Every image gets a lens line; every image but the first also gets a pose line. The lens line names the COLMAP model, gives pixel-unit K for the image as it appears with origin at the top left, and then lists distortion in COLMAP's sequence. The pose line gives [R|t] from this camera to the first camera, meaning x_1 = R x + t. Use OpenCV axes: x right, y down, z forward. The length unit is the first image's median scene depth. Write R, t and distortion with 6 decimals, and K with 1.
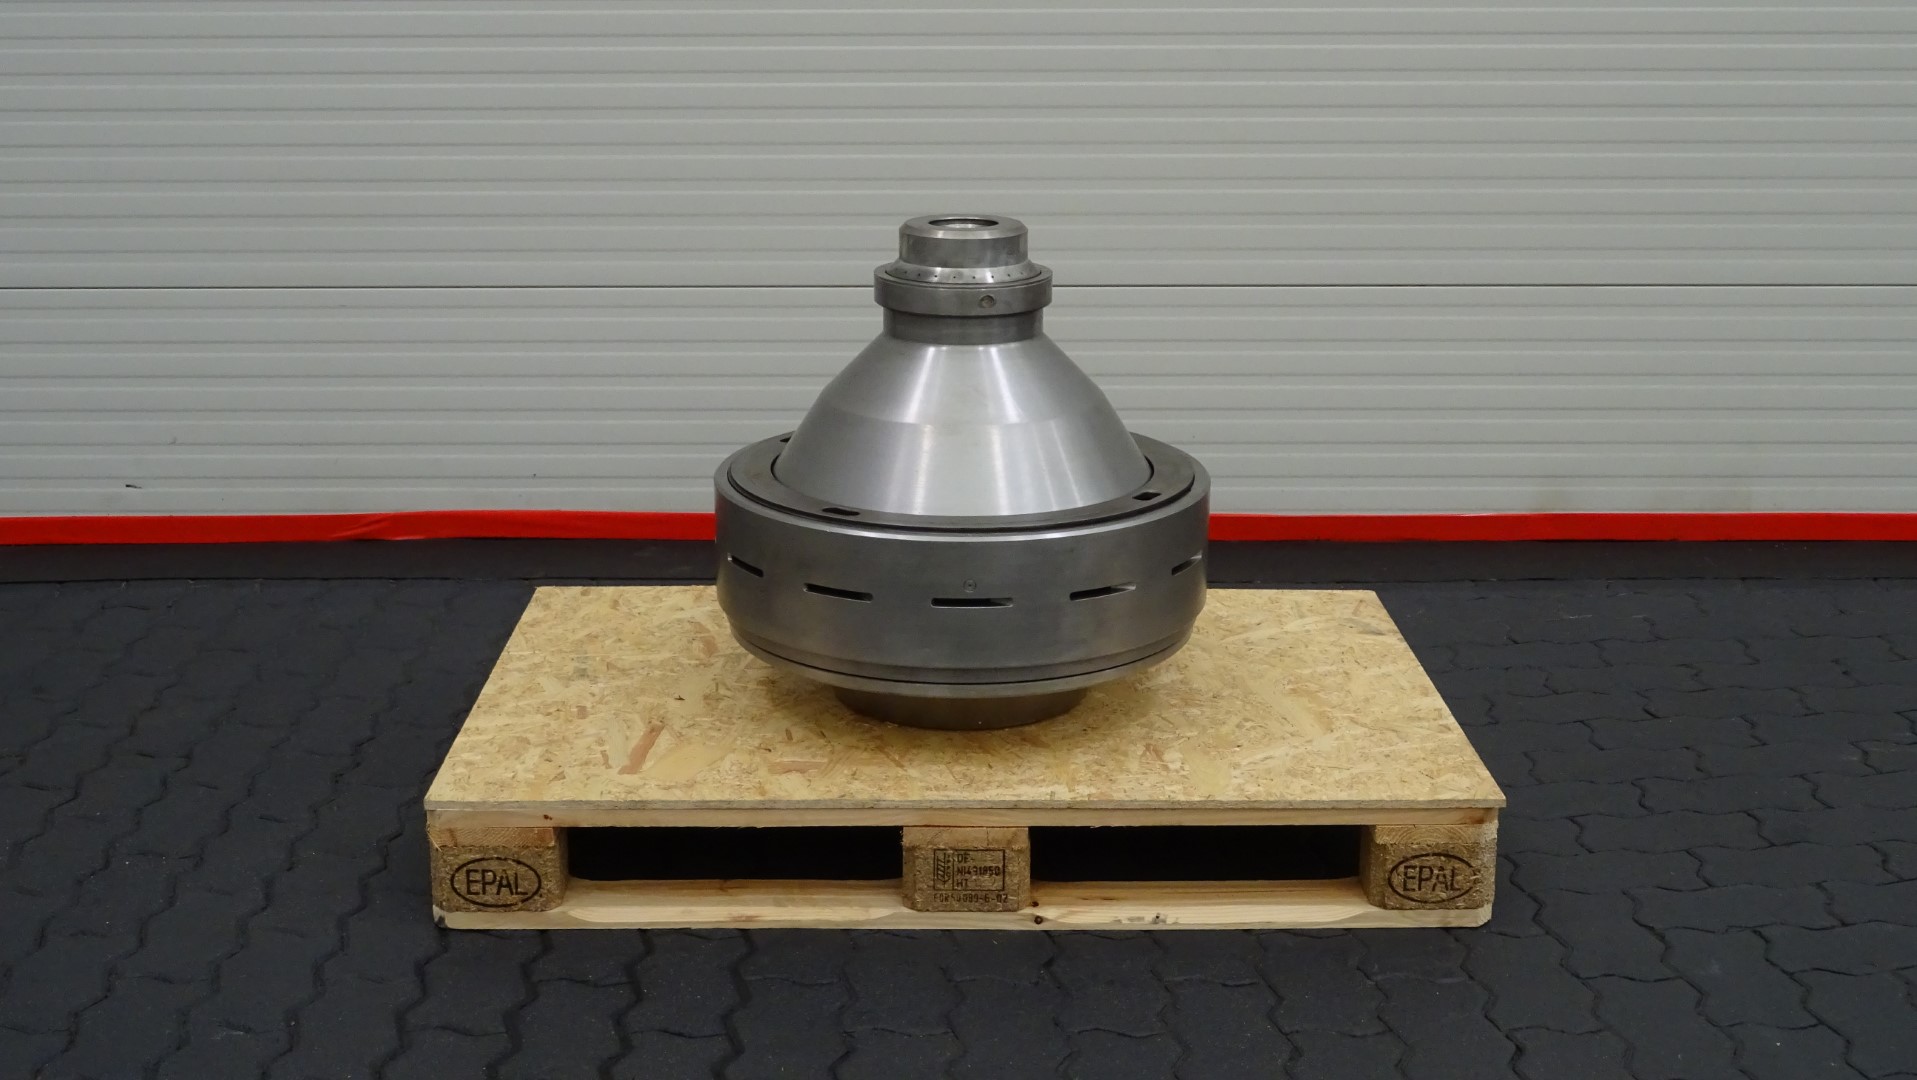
lens RADIAL K [[2527.8, 0, 958.5], [0, 2527.8, 540.0], [0, 0, 1]] dist [0.068192, -0.034496]
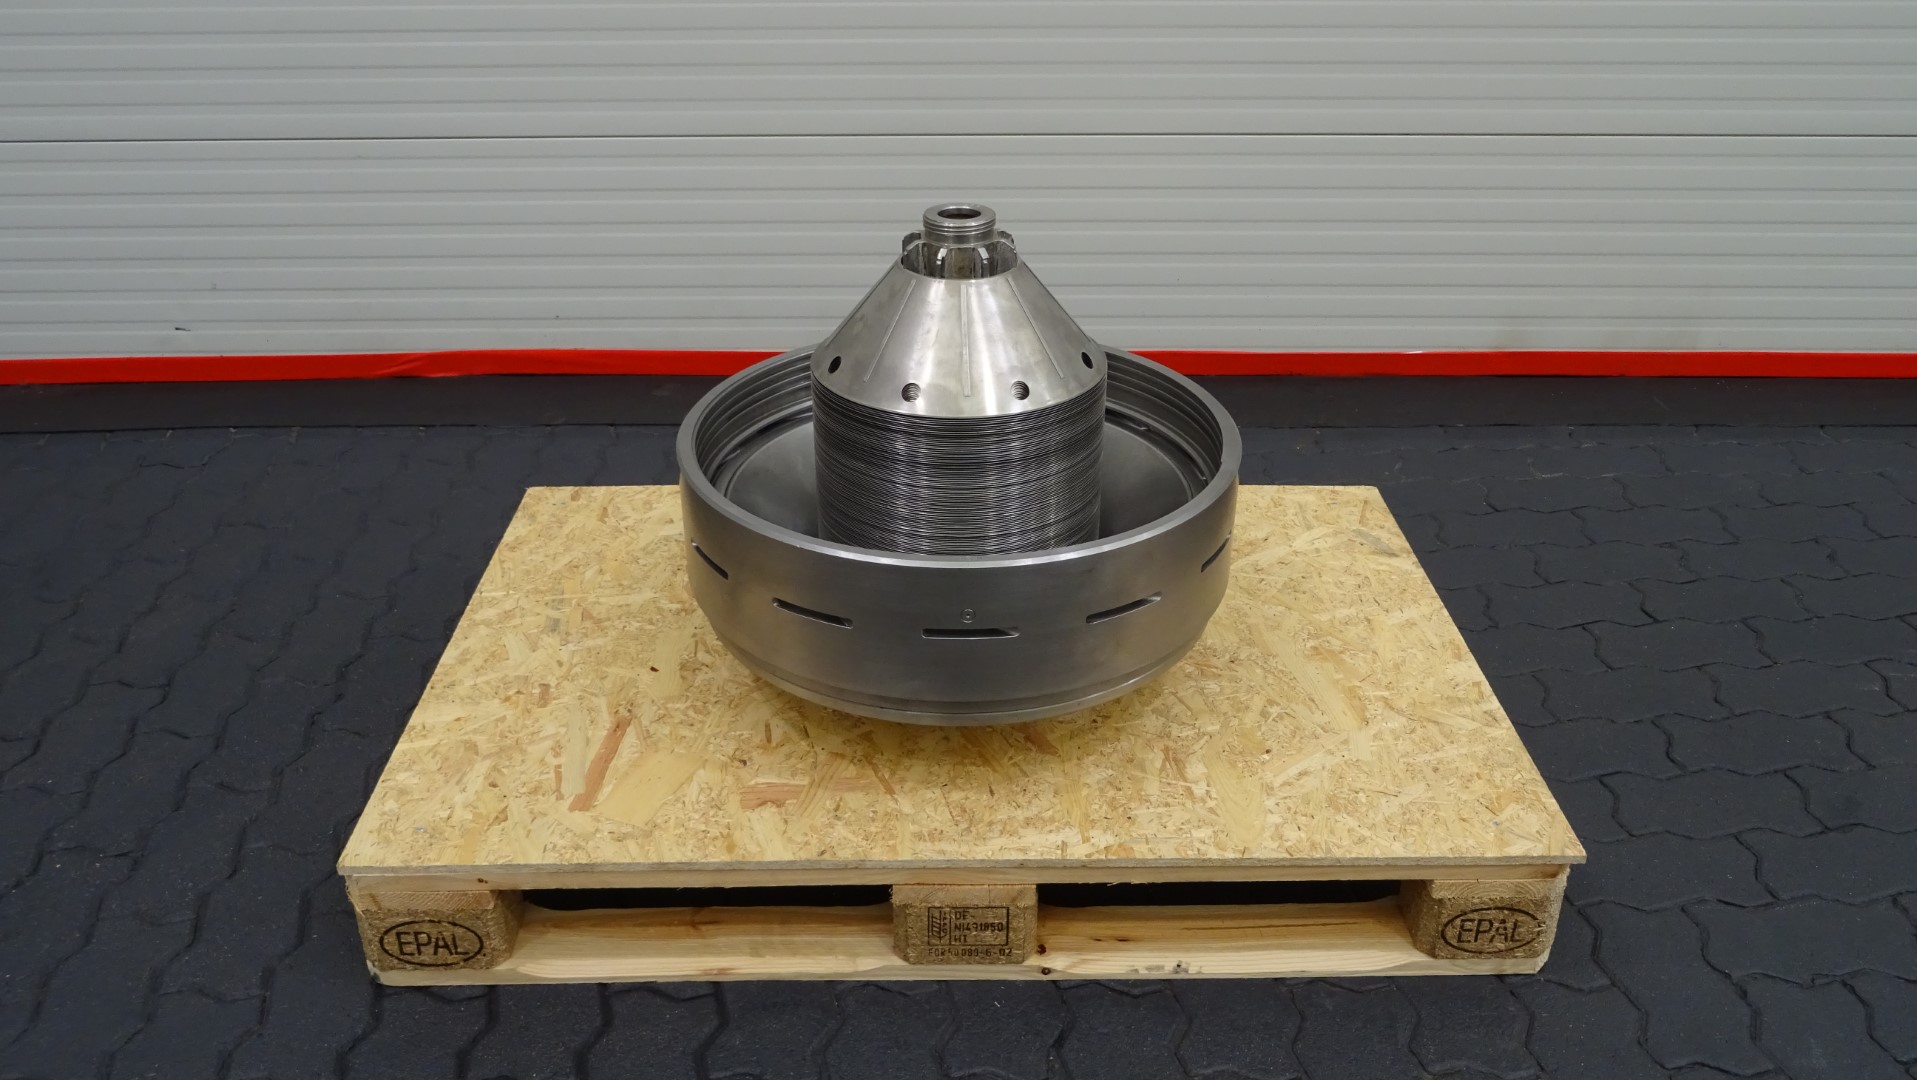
lens RADIAL K [[1569.6, 0, 958.5], [0, 1569.6, 540.0], [0, 0, 1]] dist [0.001543, 0.005602]
pose [[0.999996, -0.002691, 0.000440, 0.000920], [0.002518, 0.973368, 0.229234, -0.123535], [-0.001045, -0.229232, 0.973371, 0.490246]]
